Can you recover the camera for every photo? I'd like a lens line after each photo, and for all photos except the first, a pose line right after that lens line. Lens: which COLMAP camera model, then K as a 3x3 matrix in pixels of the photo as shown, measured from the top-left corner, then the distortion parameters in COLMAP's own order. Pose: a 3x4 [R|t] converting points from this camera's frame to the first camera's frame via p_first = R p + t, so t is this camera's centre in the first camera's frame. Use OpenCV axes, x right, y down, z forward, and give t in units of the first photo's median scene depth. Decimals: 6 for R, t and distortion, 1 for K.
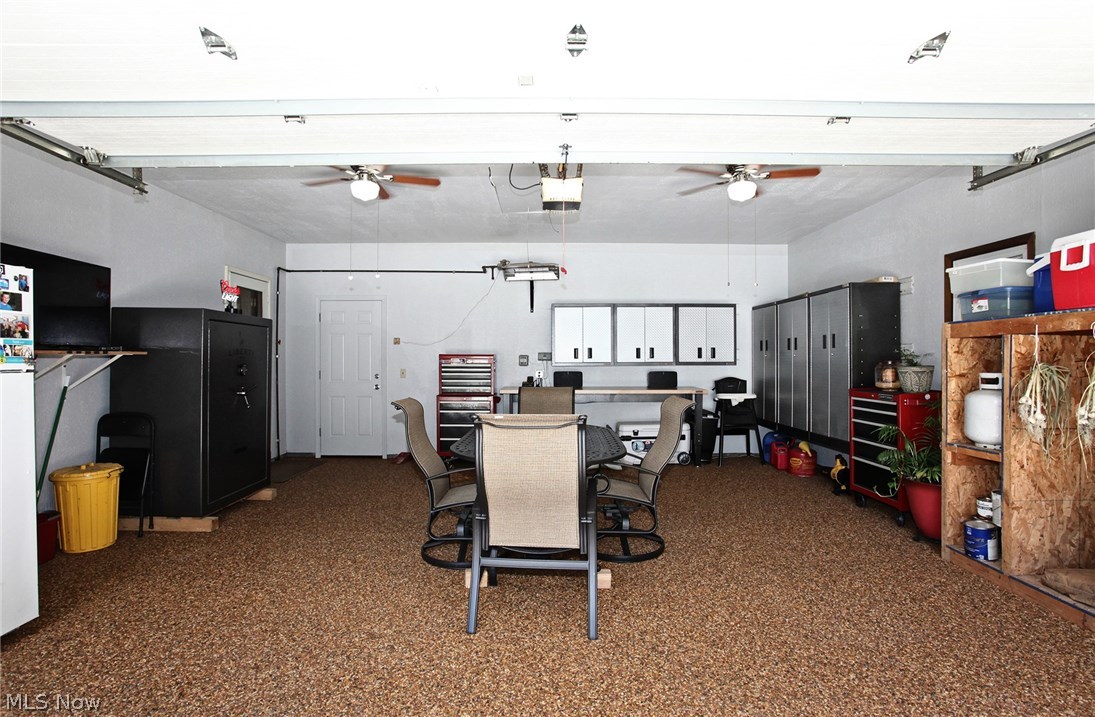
lens RADIAL K [[542.7, 0, 548.3], [0, 542.7, 361.1], [0, 0, 1]] dist [-0.065239, 0.007974]
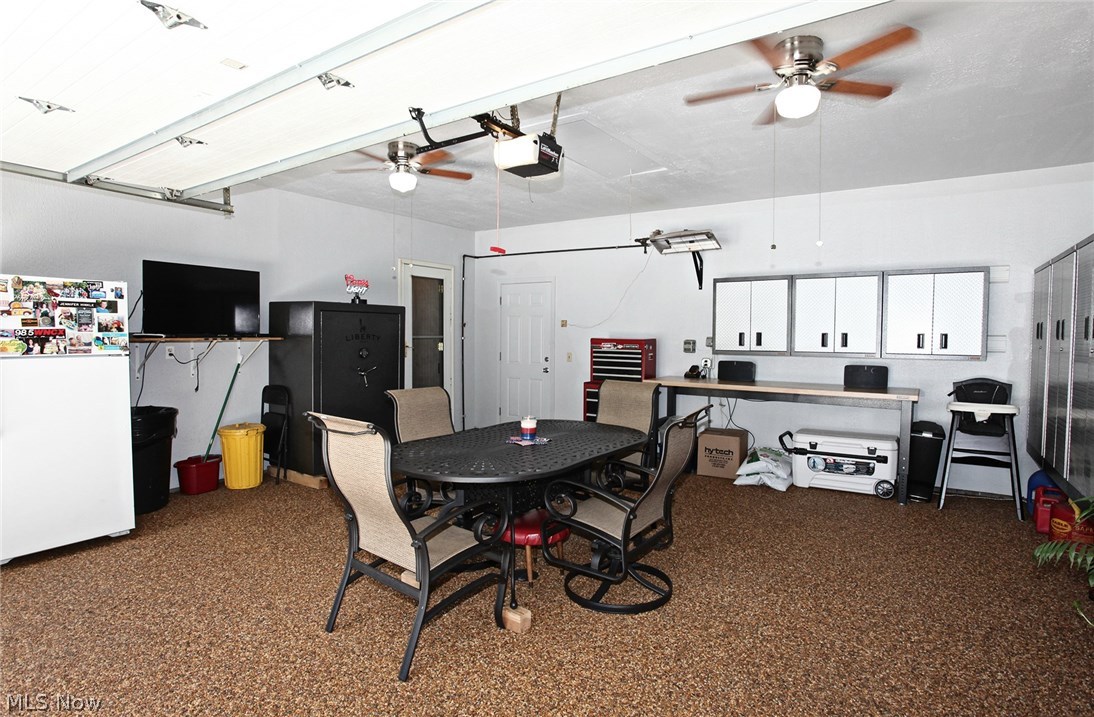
lens RADIAL K [[566.6, 0, 547.5], [0, 566.6, 360.1], [0, 0, 1]] dist [-0.050743, 0.002908]
pose [[0.824282, 0.033945, -0.565162, 0.290644], [-0.010750, 0.998960, 0.044320, -0.017273], [0.566078, -0.030456, 0.823789, 0.149619]]
